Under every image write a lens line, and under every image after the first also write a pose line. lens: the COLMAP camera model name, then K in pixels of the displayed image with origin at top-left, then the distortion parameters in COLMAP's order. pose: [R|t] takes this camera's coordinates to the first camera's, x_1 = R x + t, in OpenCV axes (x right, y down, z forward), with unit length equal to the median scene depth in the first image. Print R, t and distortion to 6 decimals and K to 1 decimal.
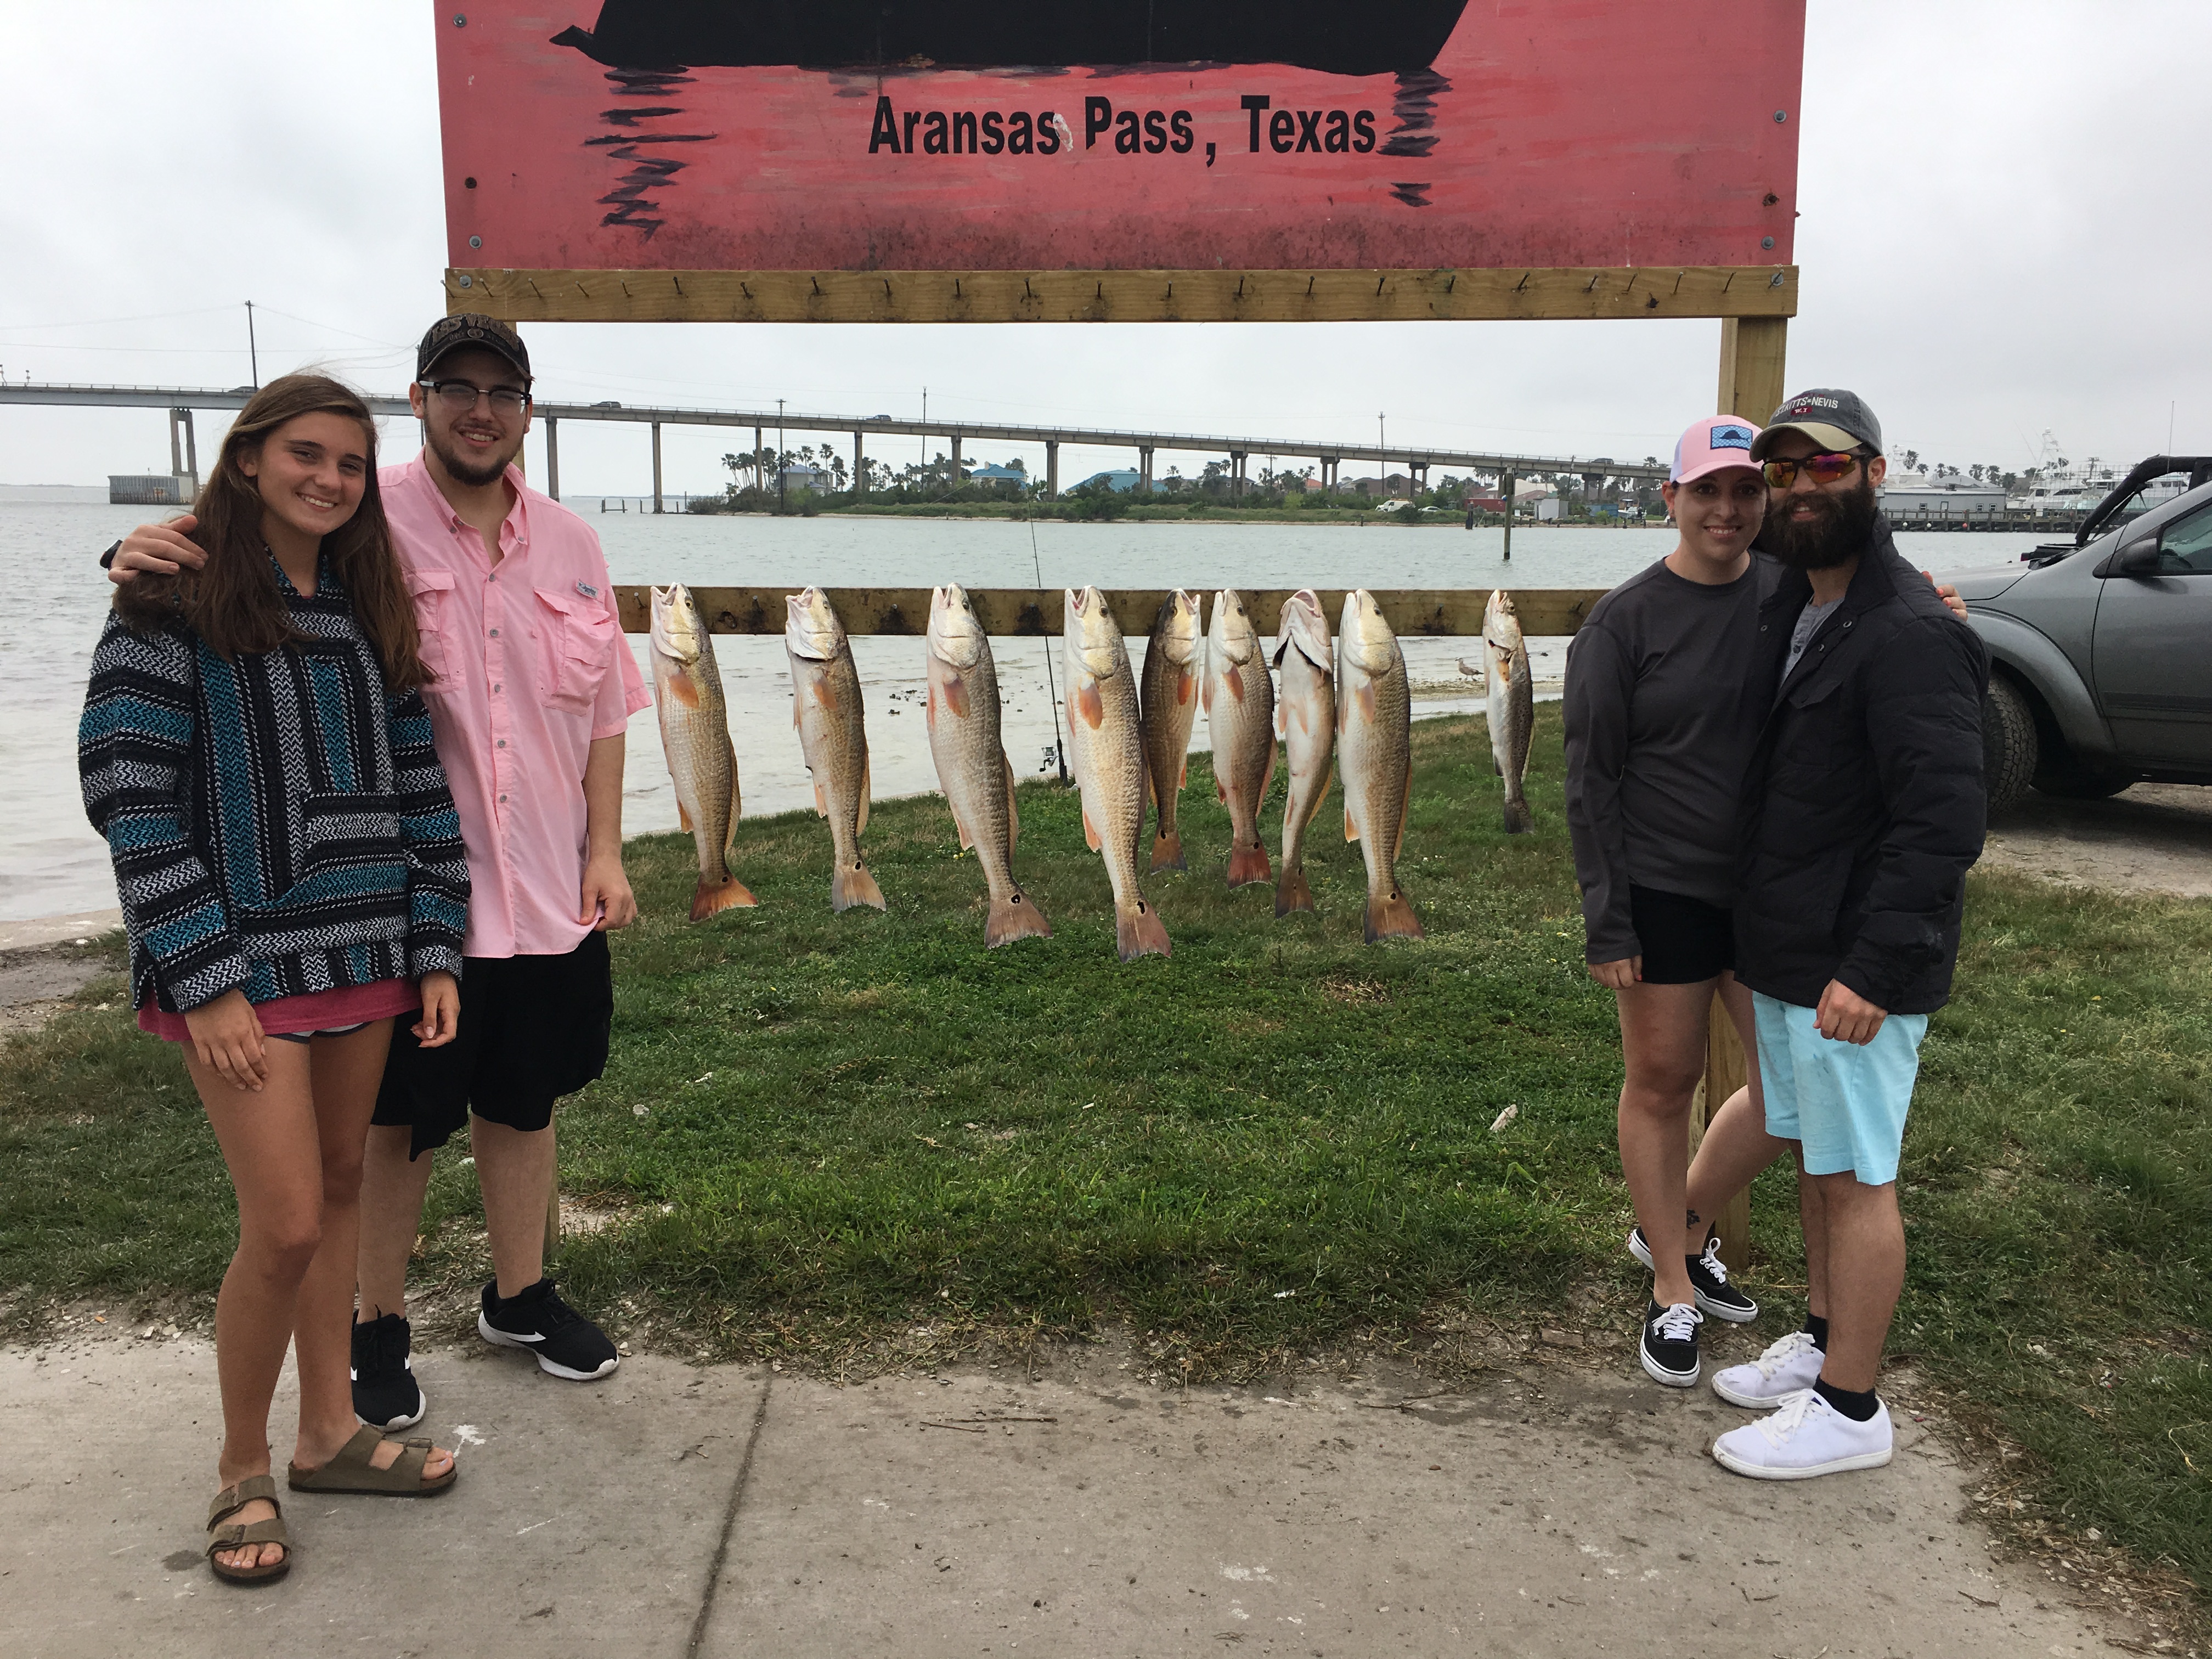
lens RADIAL K [[1868.7, 0, 1114.1], [0, 1868.7, 822.7], [0, 0, 1]] dist [0.062212, -0.005917]
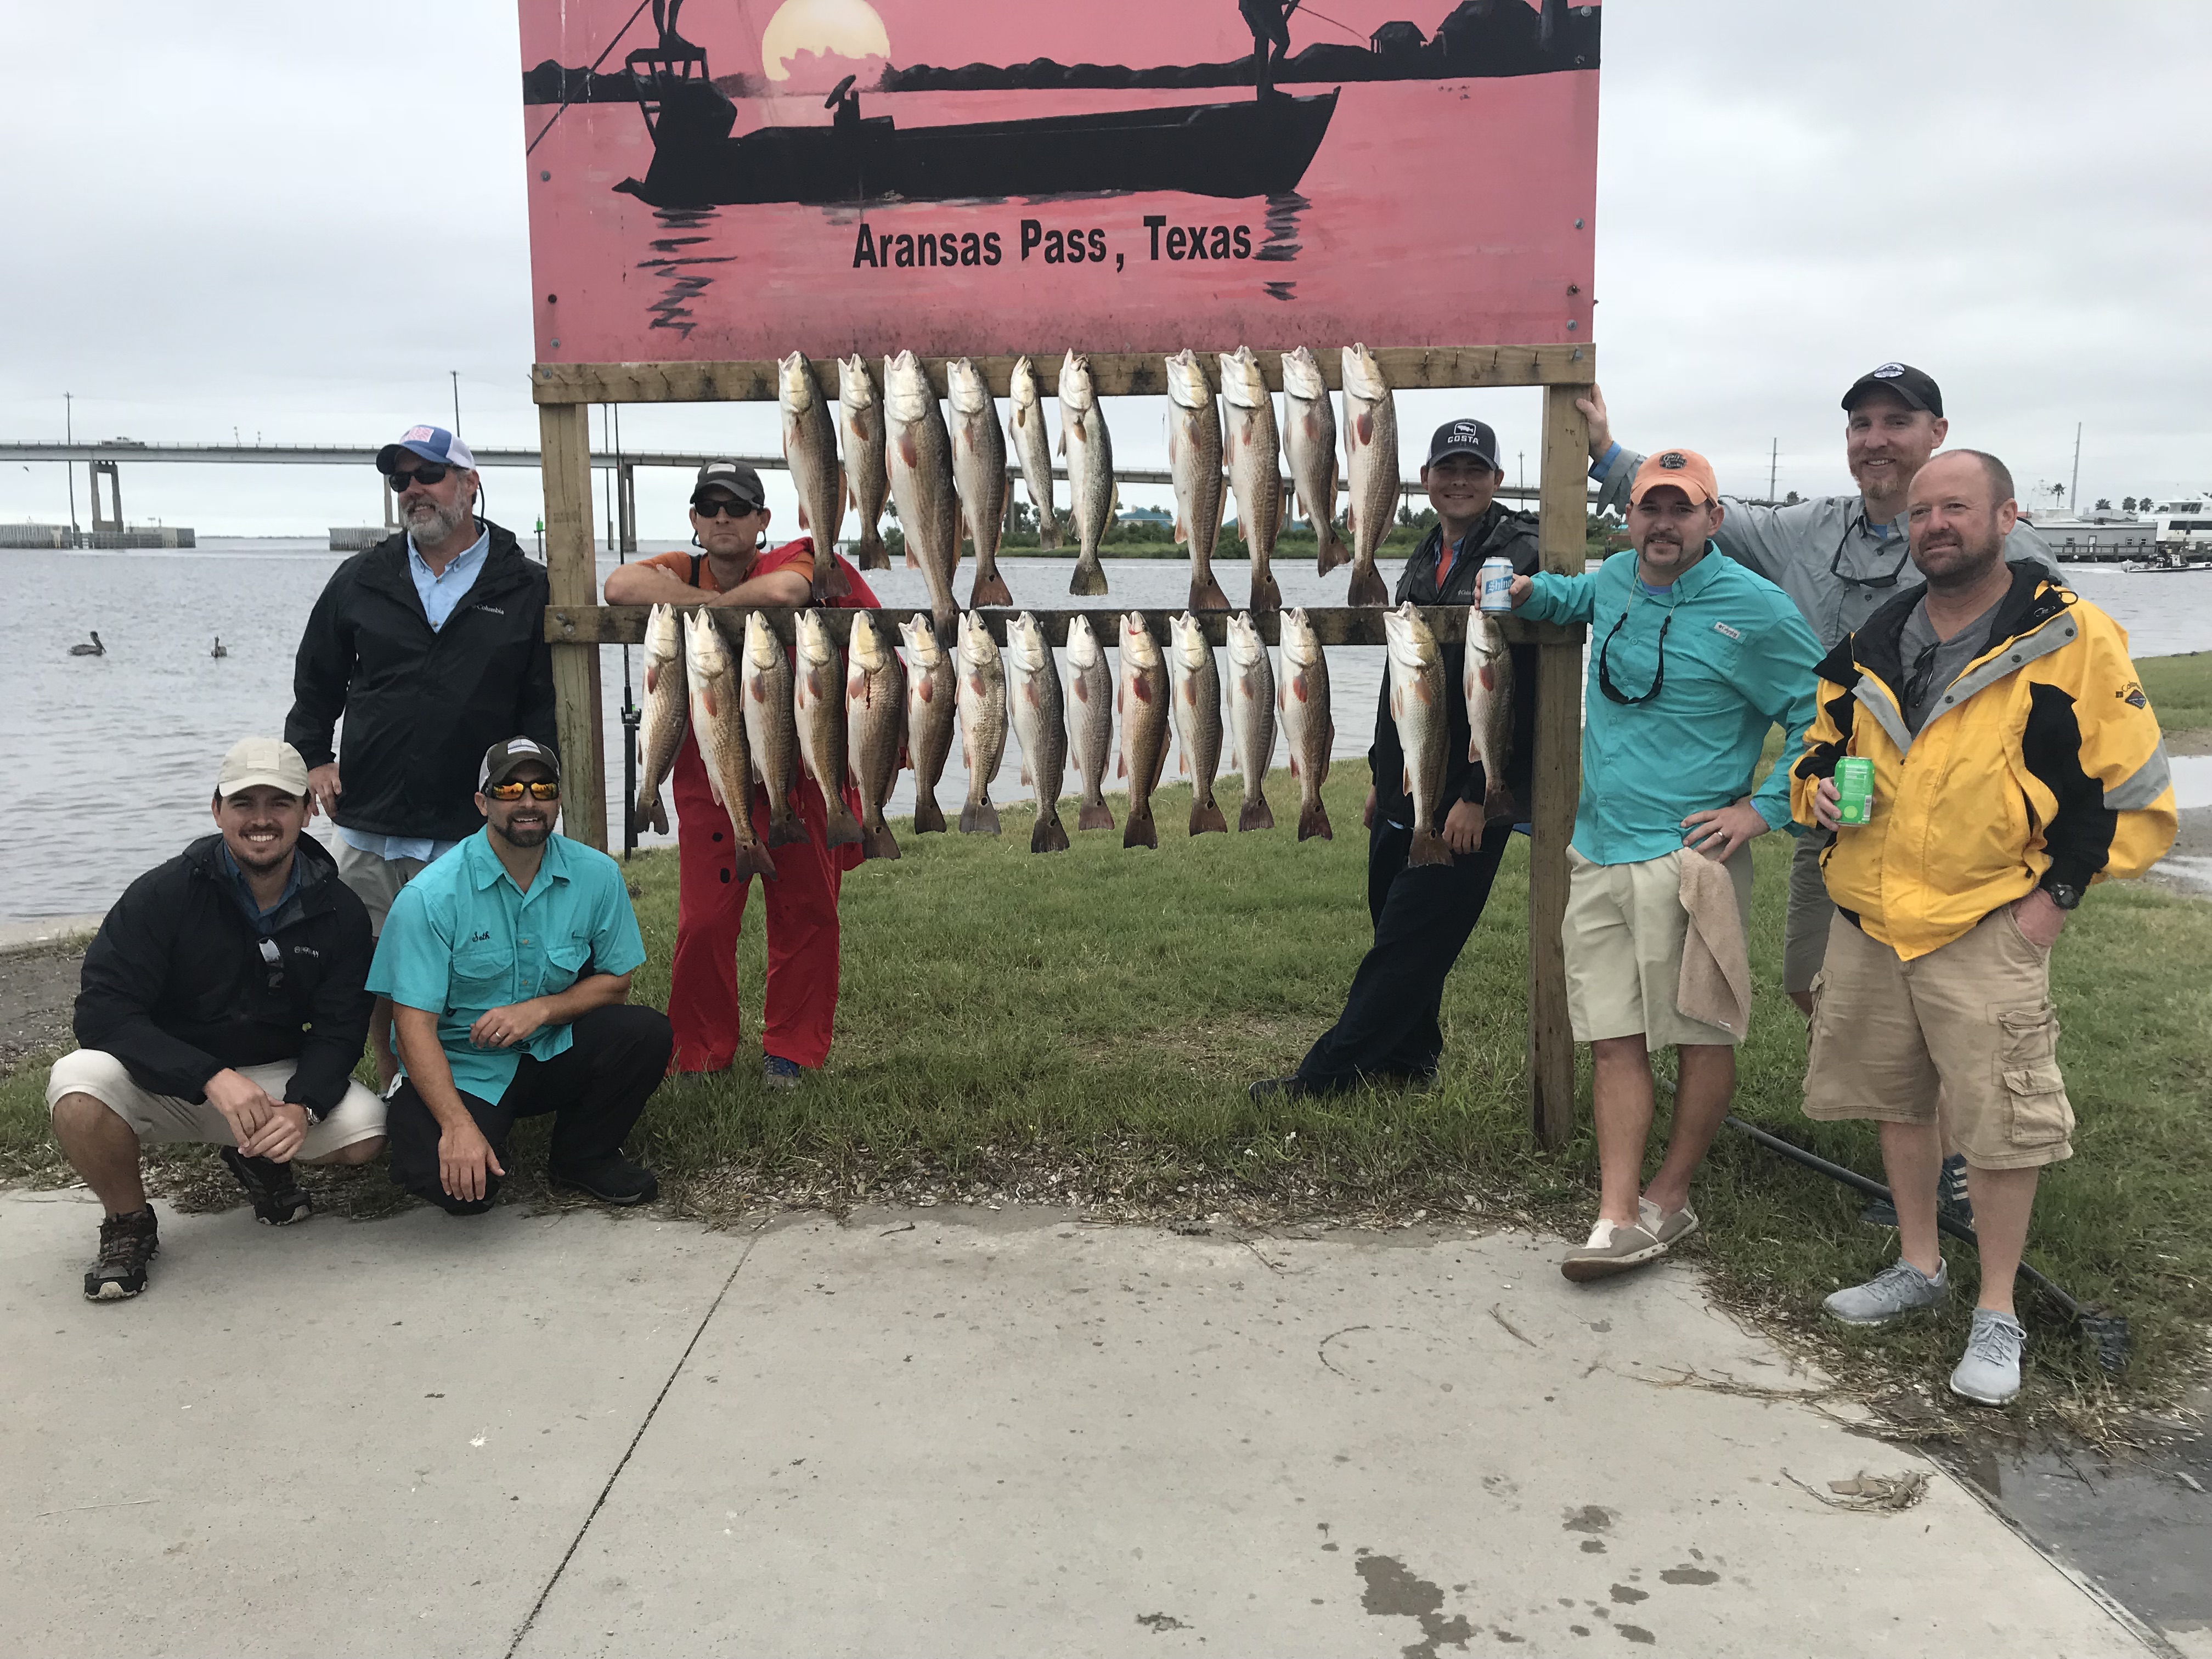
lens RADIAL K [[1838.9, 0, 1092.6], [0, 1838.9, 833.5], [0, 0, 1]] dist [0.045318, -0.007831]
pose [[0.995776, 0.006170, -0.091603, 0.147945], [-0.007426, 0.999883, -0.013378, 0.044099], [0.091510, 0.014002, 0.995706, -0.227110]]
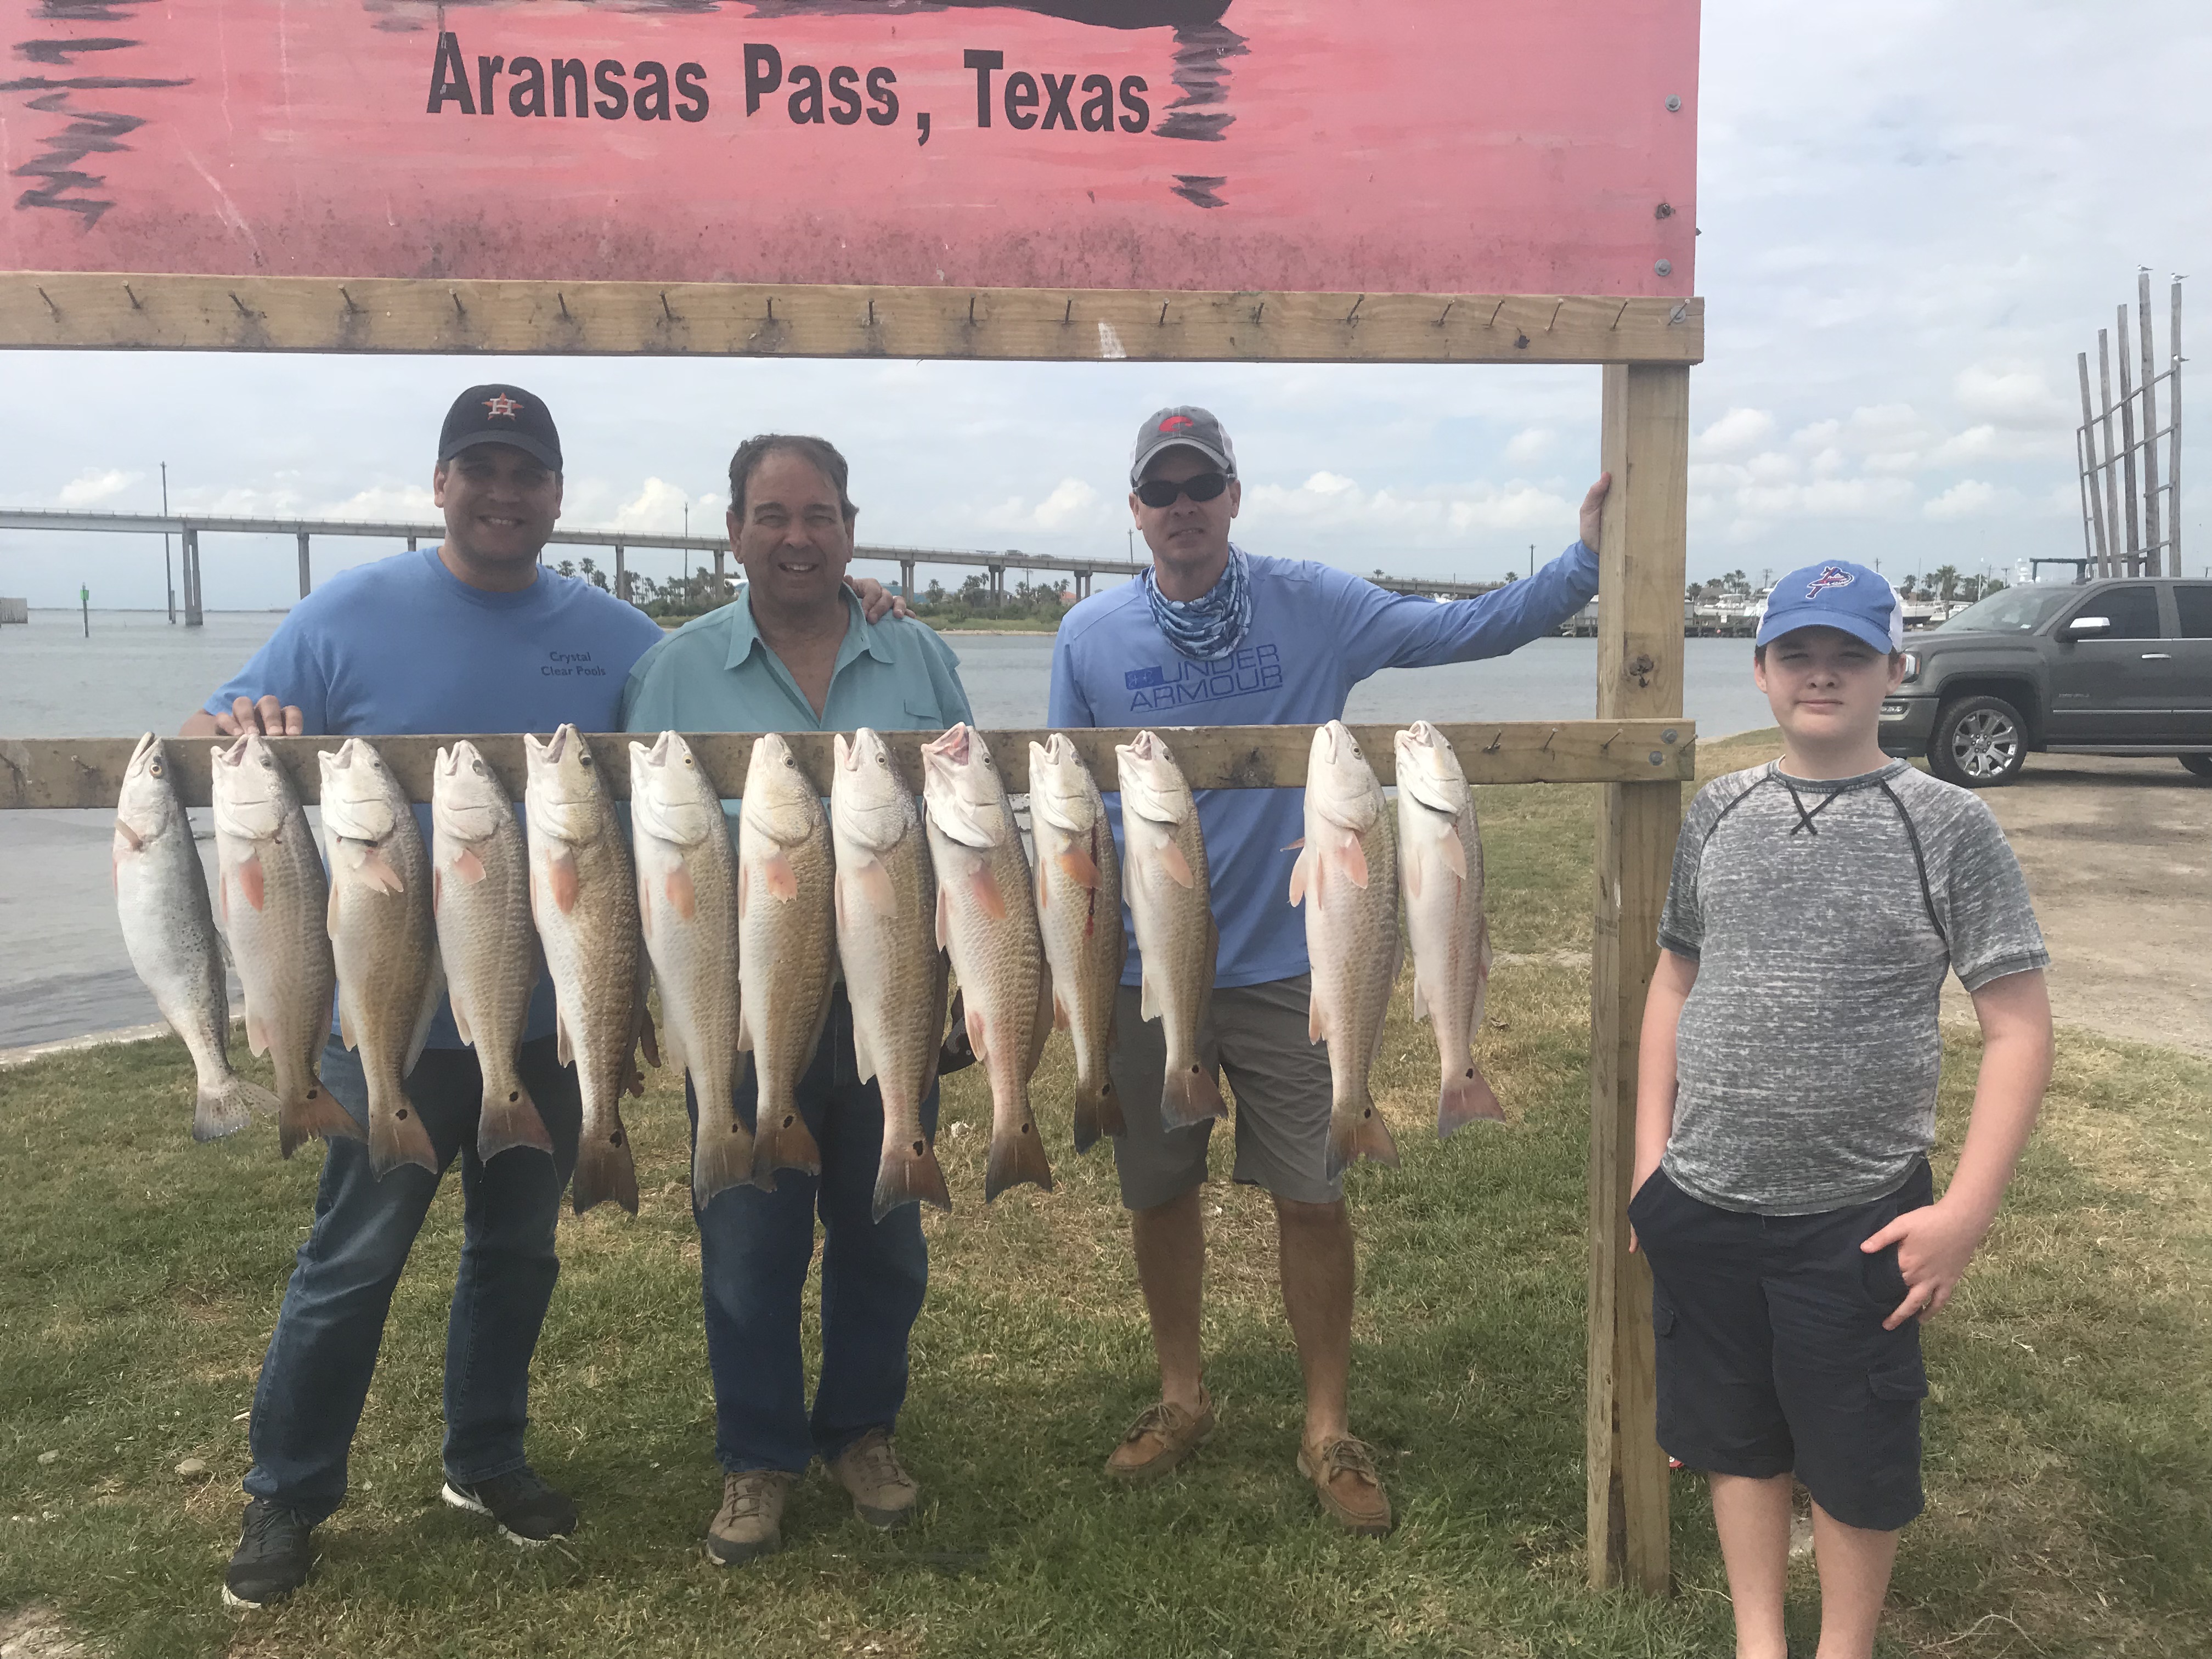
lens RADIAL K [[1806.3, 0, 1095.9], [0, 1806.3, 823.6], [0, 0, 1]] dist [0.031987, -0.009151]
pose [[0.992865, -0.021090, 0.117364, 0.029562], [0.027355, 0.998271, -0.052030, -0.052376], [-0.116064, 0.054870, 0.991725, 0.319147]]
